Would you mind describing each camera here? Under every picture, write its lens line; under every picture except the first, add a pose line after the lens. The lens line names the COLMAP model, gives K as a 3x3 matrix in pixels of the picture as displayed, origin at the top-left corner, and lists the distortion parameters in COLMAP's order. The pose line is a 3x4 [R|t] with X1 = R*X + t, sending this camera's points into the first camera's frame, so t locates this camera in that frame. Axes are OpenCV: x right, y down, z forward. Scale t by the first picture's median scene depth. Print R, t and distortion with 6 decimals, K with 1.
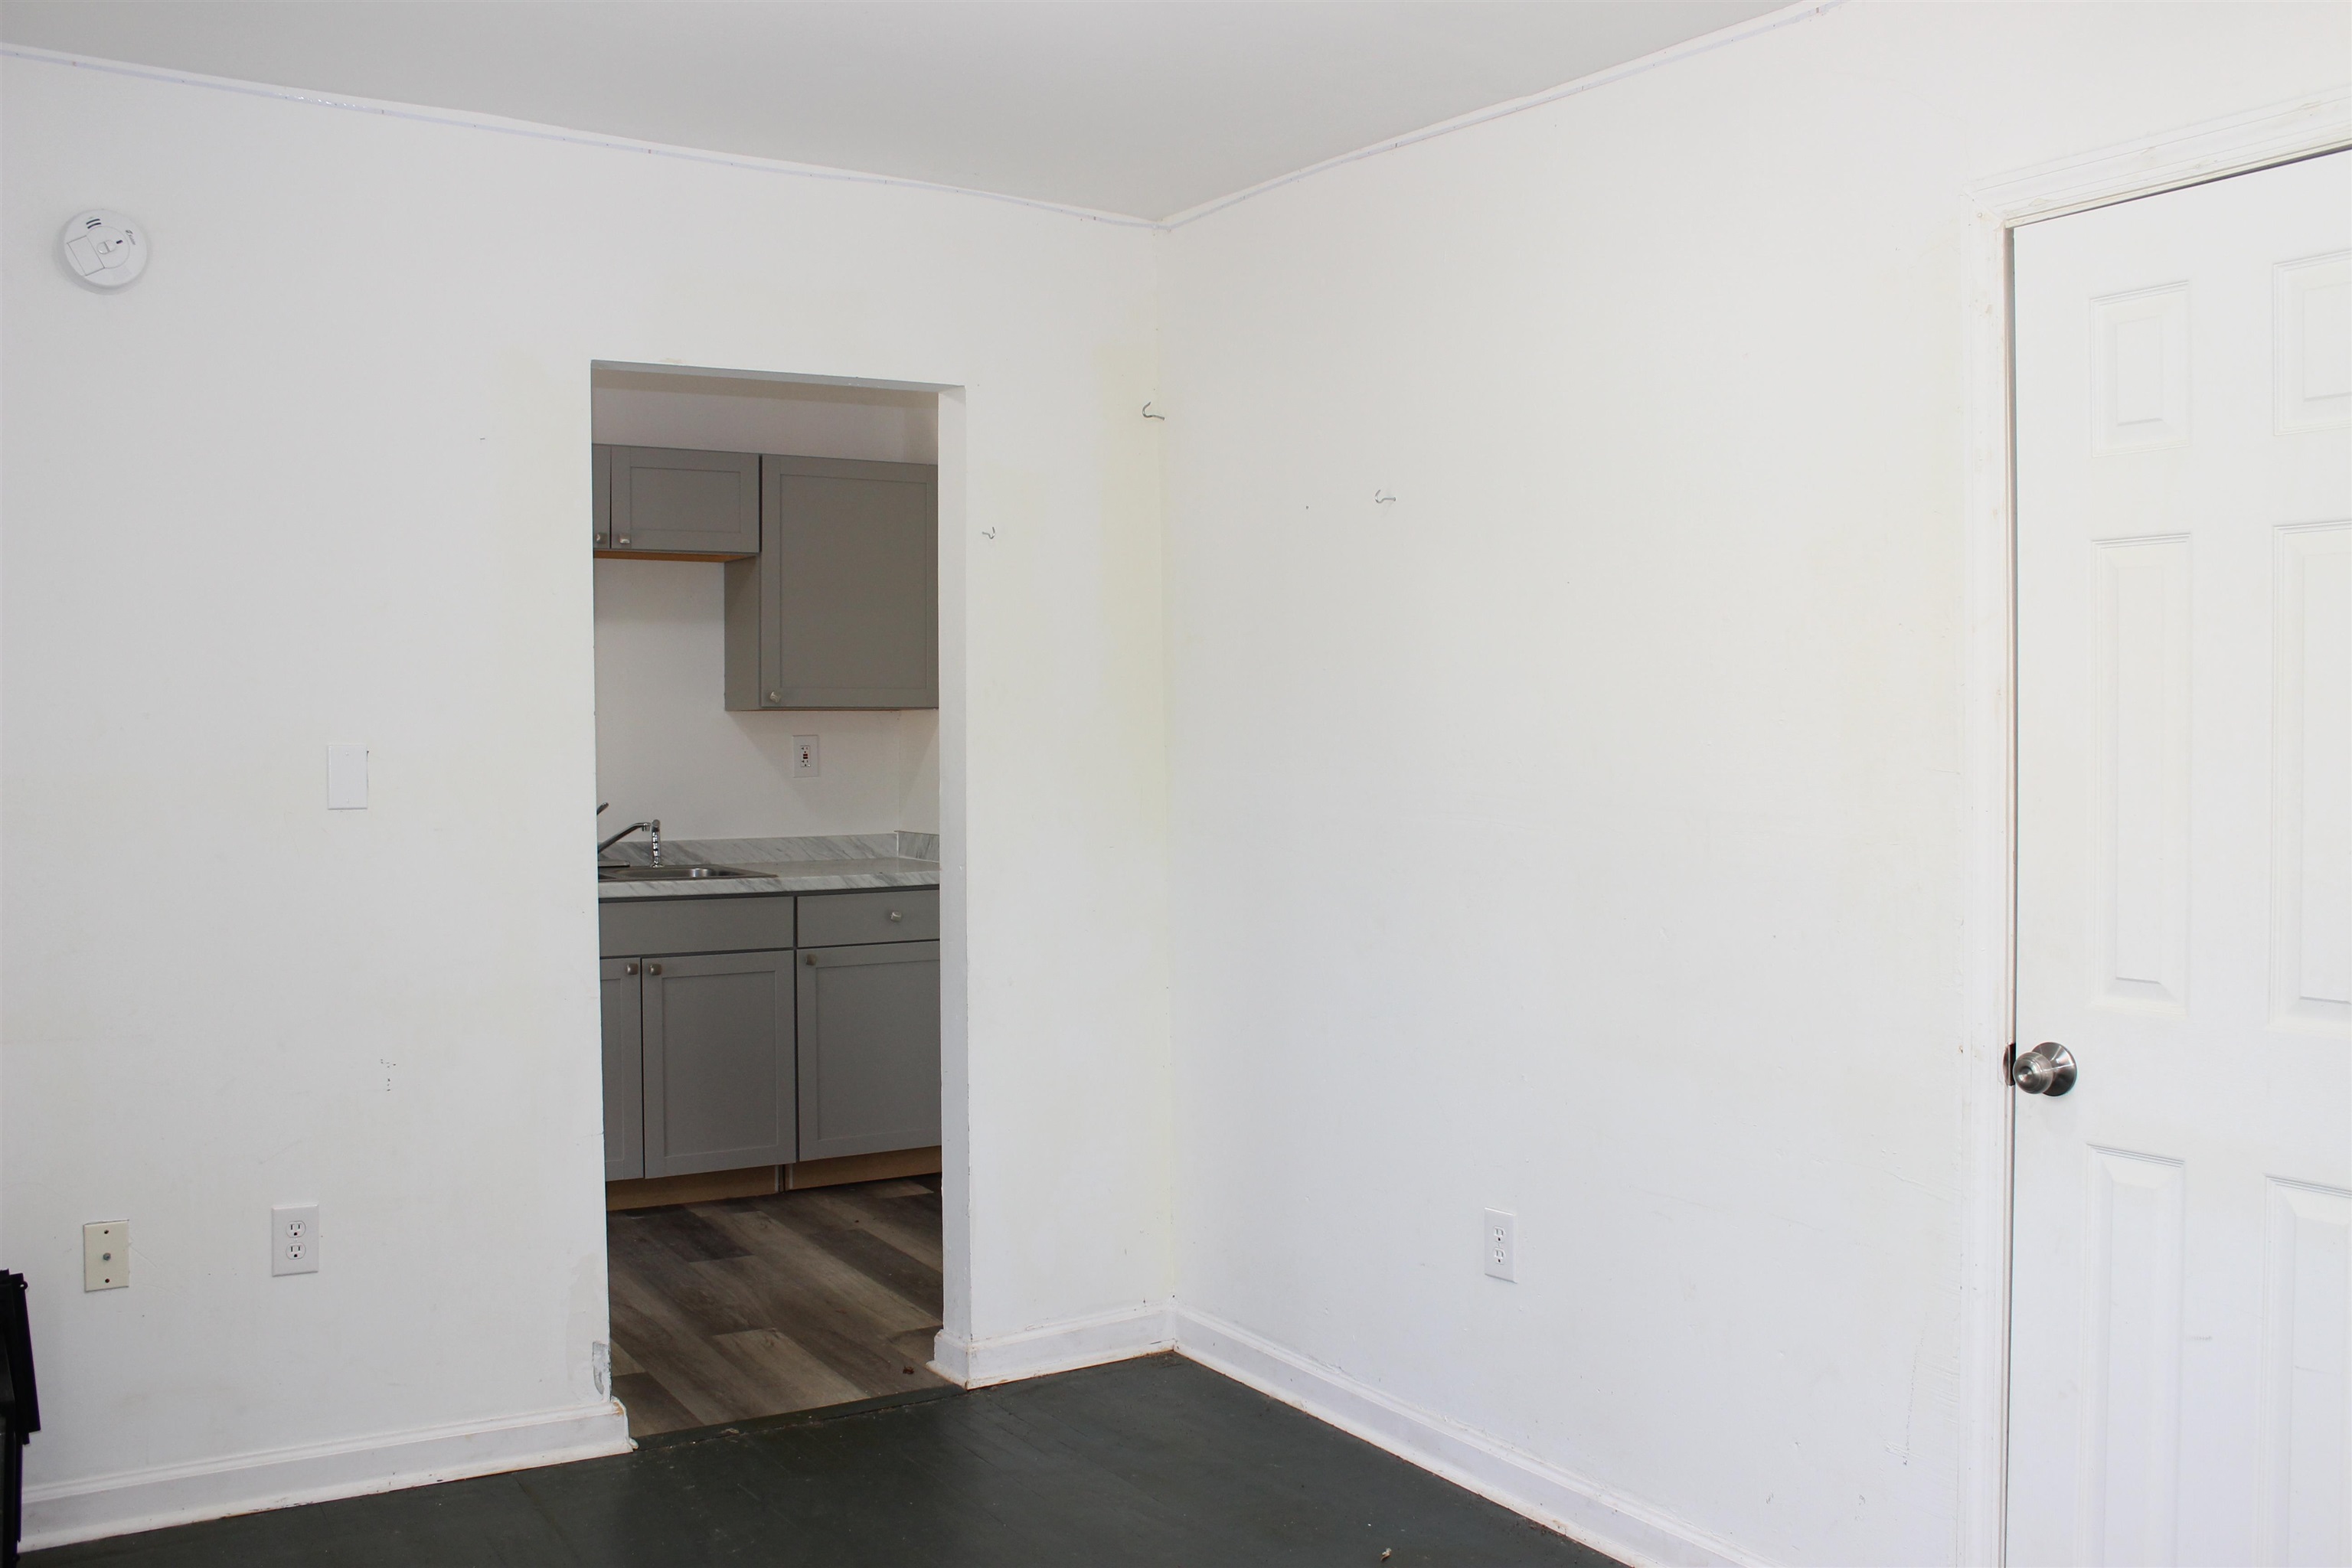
lens RADIAL K [[2084.8, 0, 1176.0], [0, 2084.8, 784.0], [0, 0, 1]] dist [-0.152470, 0.142629]
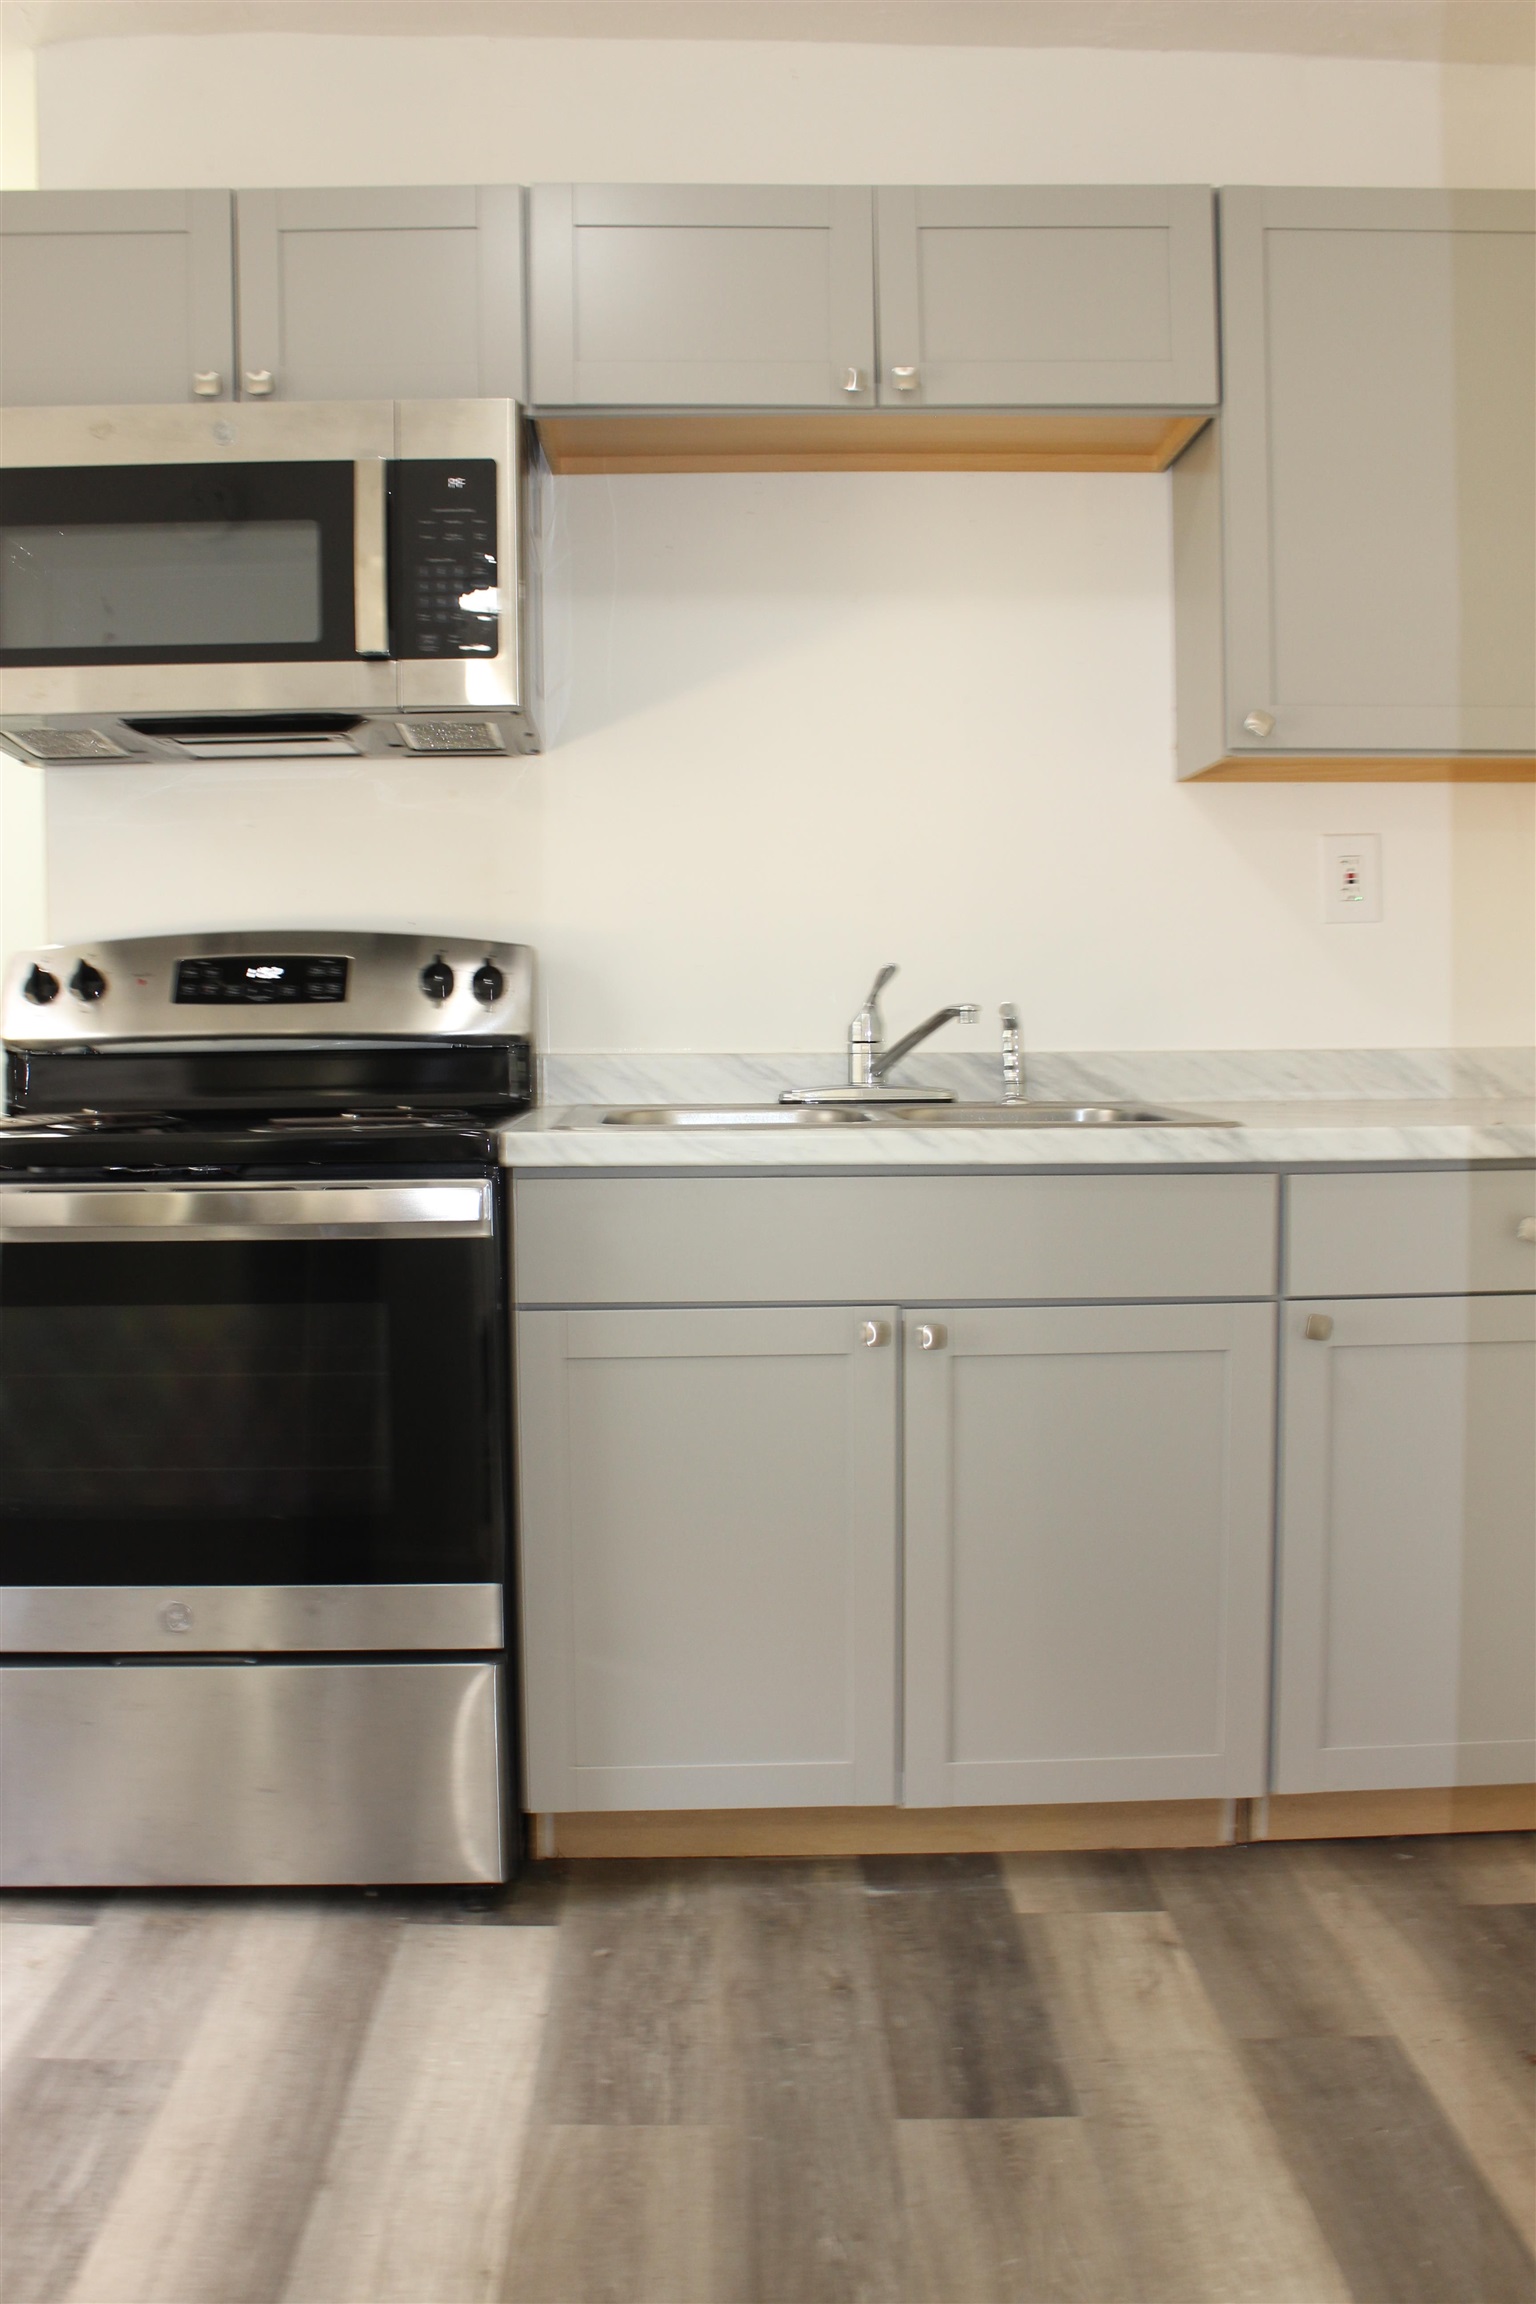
lens RADIAL K [[2042.2, 0, 720.6], [0, 2042.2, 1125.5], [0, 0, 1]] dist [-0.152470, 0.142629]
pose [[0.853513, 0.021467, -0.520629, -0.068051], [-0.003667, 0.999374, 0.035197, 0.030185], [0.521058, -0.028132, 0.853057, 0.590441]]
